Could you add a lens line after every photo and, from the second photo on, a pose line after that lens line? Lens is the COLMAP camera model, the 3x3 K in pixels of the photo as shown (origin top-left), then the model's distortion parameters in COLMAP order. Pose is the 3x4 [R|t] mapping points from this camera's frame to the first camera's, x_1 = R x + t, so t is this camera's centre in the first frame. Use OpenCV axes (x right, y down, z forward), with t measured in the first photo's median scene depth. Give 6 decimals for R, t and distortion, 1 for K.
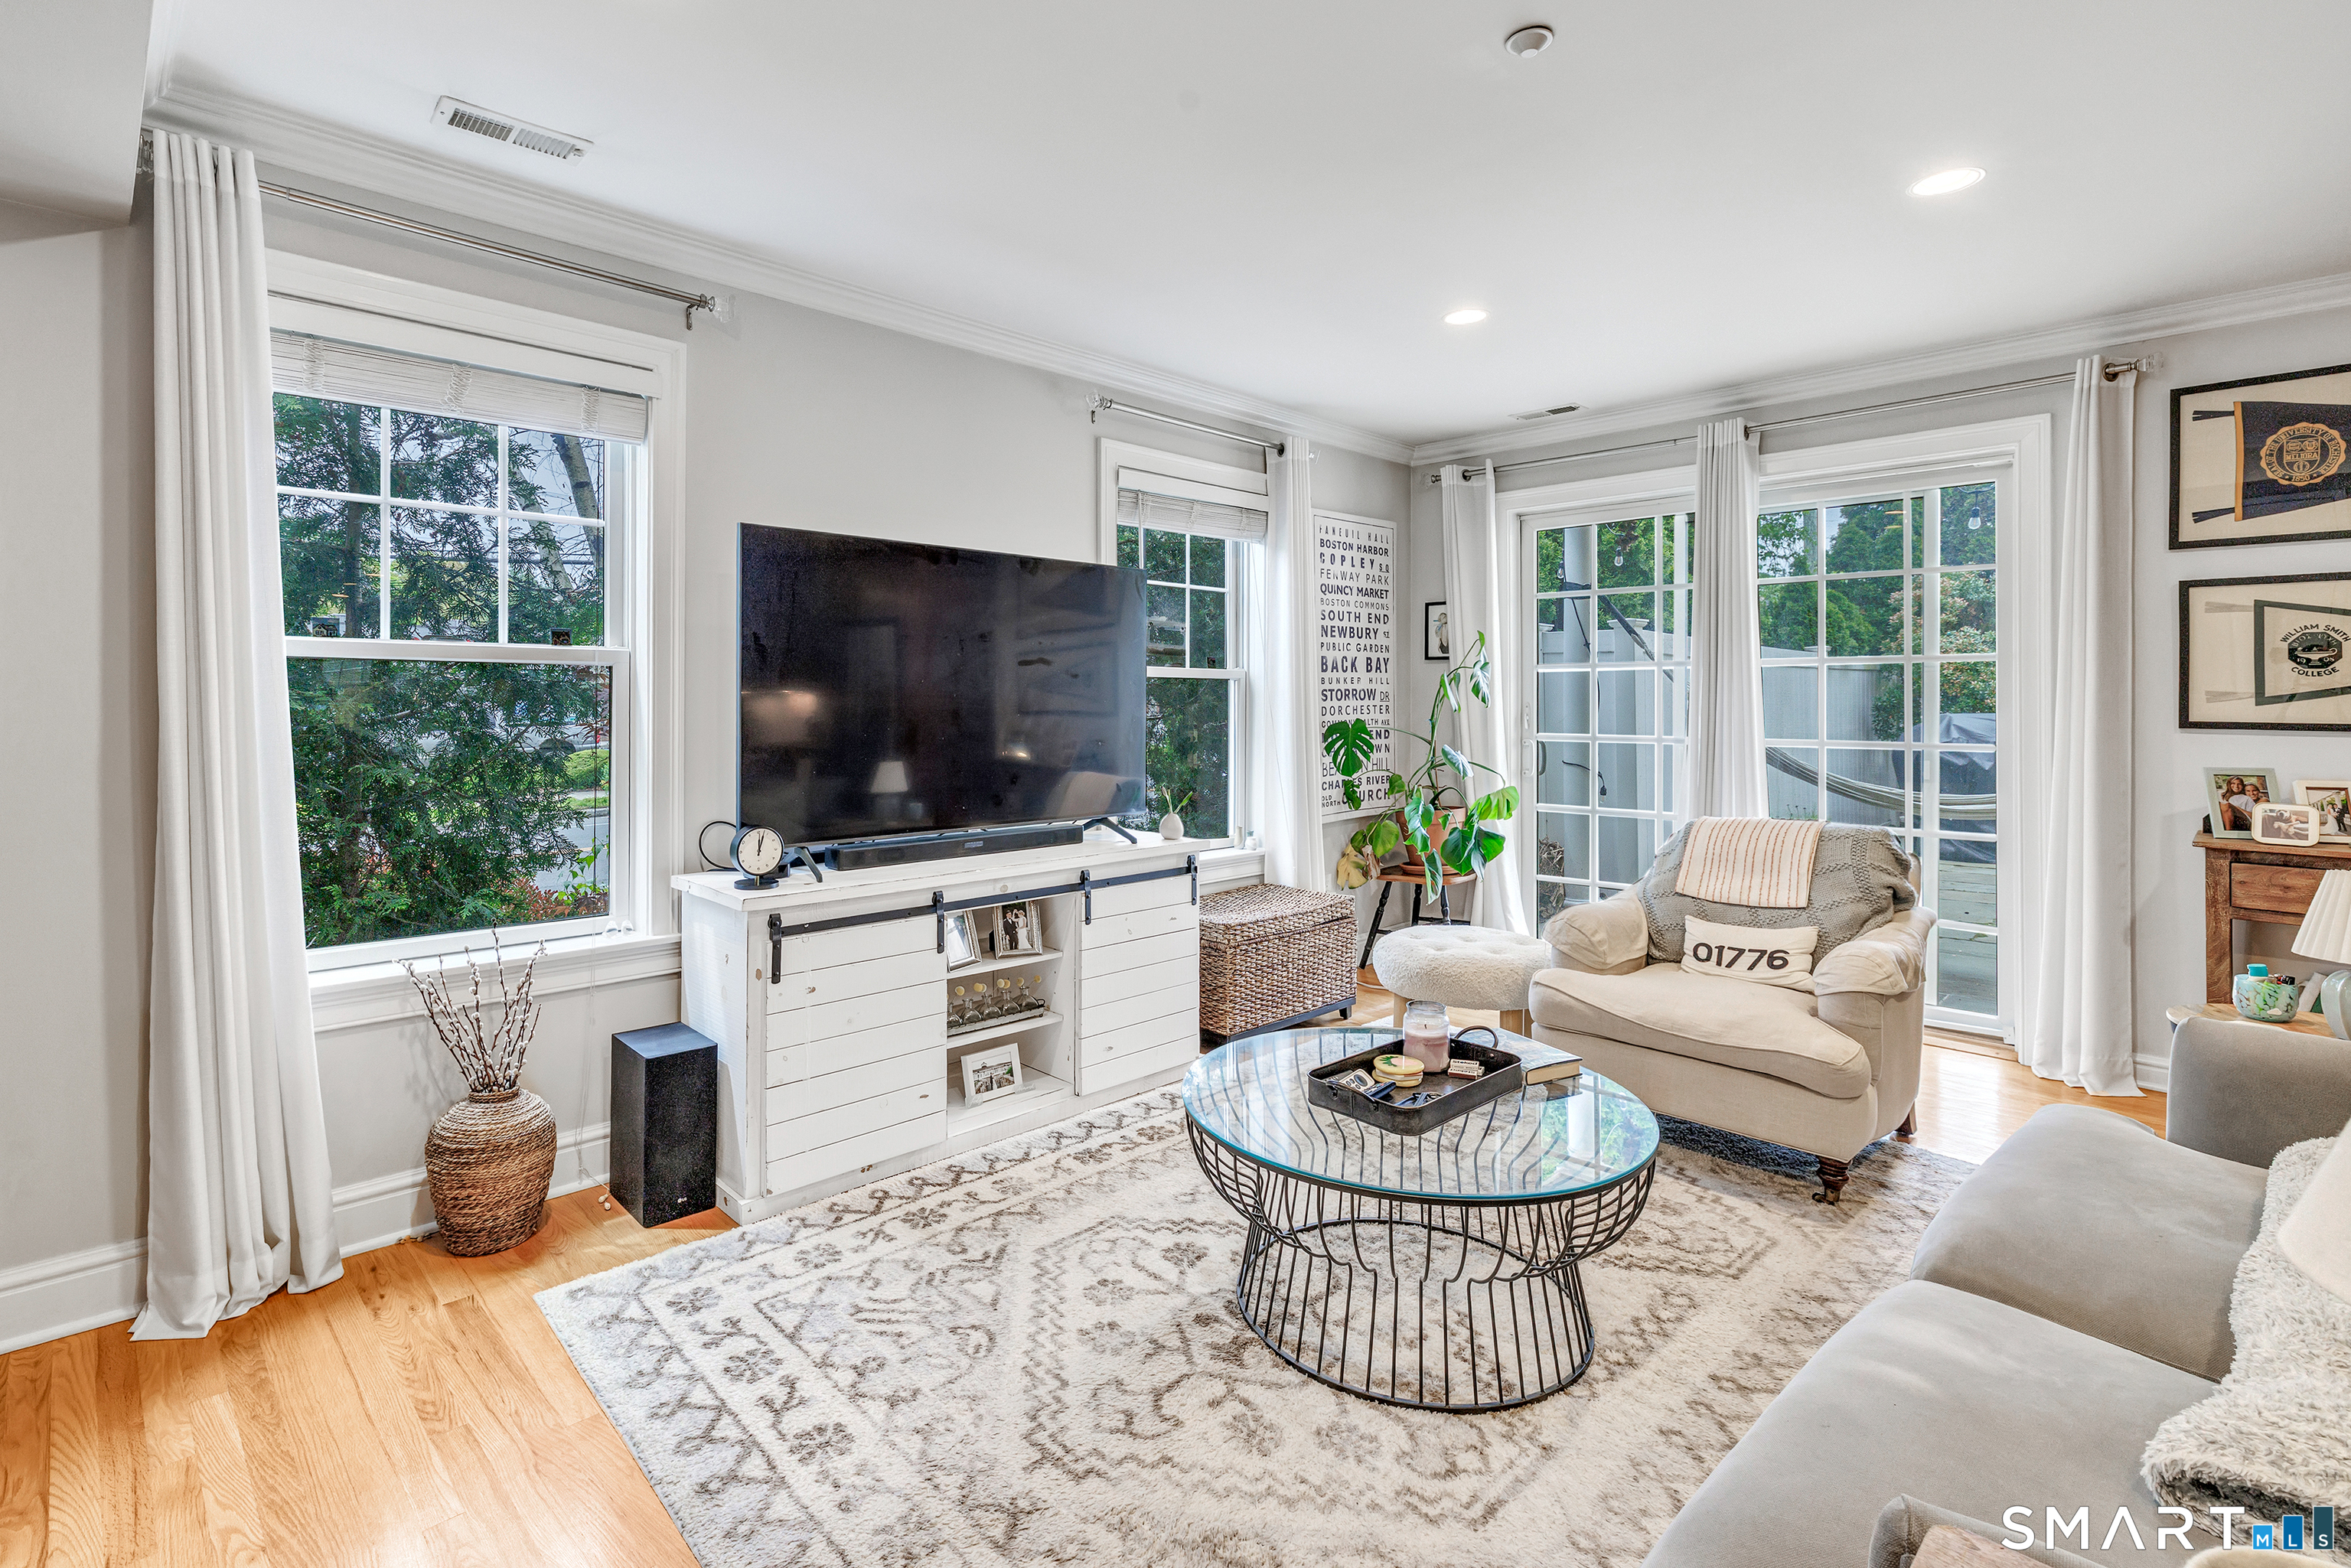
lens RADIAL K [[1157.9, 0, 1097.7], [0, 1157.9, 705.7], [0, 0, 1]] dist [-0.003991, -0.000374]
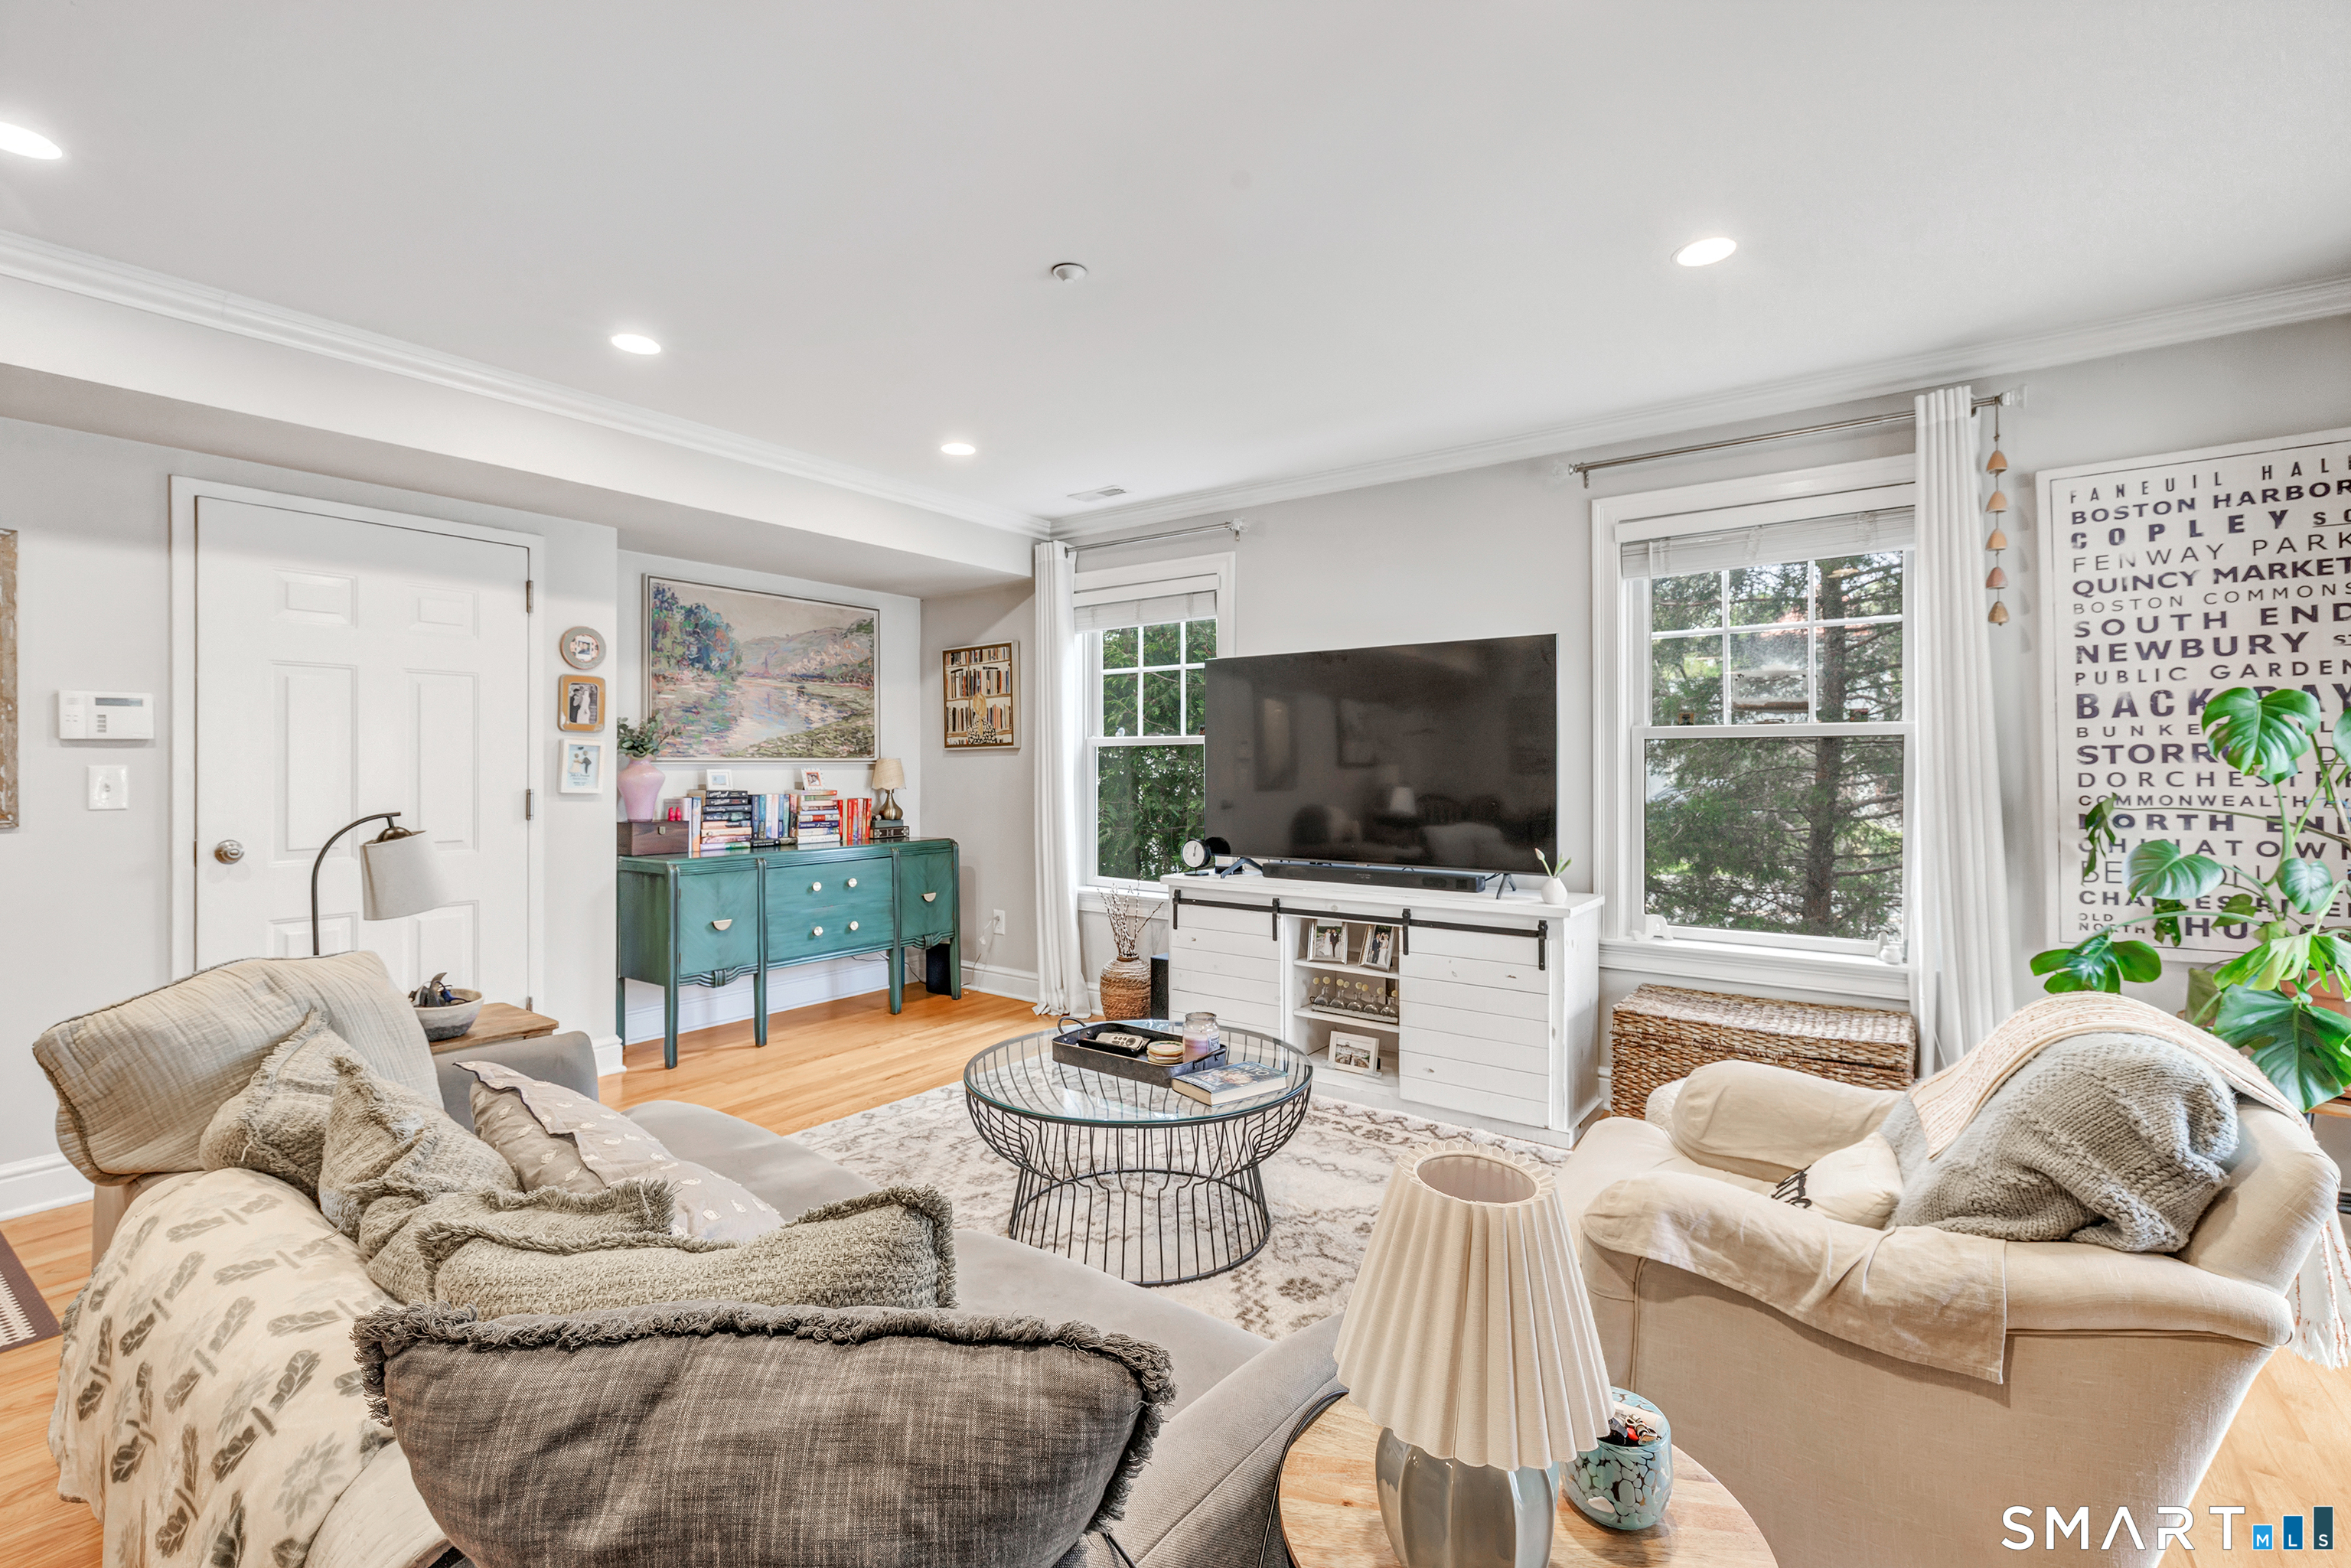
lens RADIAL K [[1050.6, 0, 1152.8], [0, 1050.6, 770.6], [0, 0, 1]] dist [0.000694, 0.000970]
pose [[0.162267, 0.003010, -0.986742, 1.162852], [-0.002210, 0.999994, 0.002687, -0.000316], [0.986744, 0.001744, 0.162273, 0.664983]]
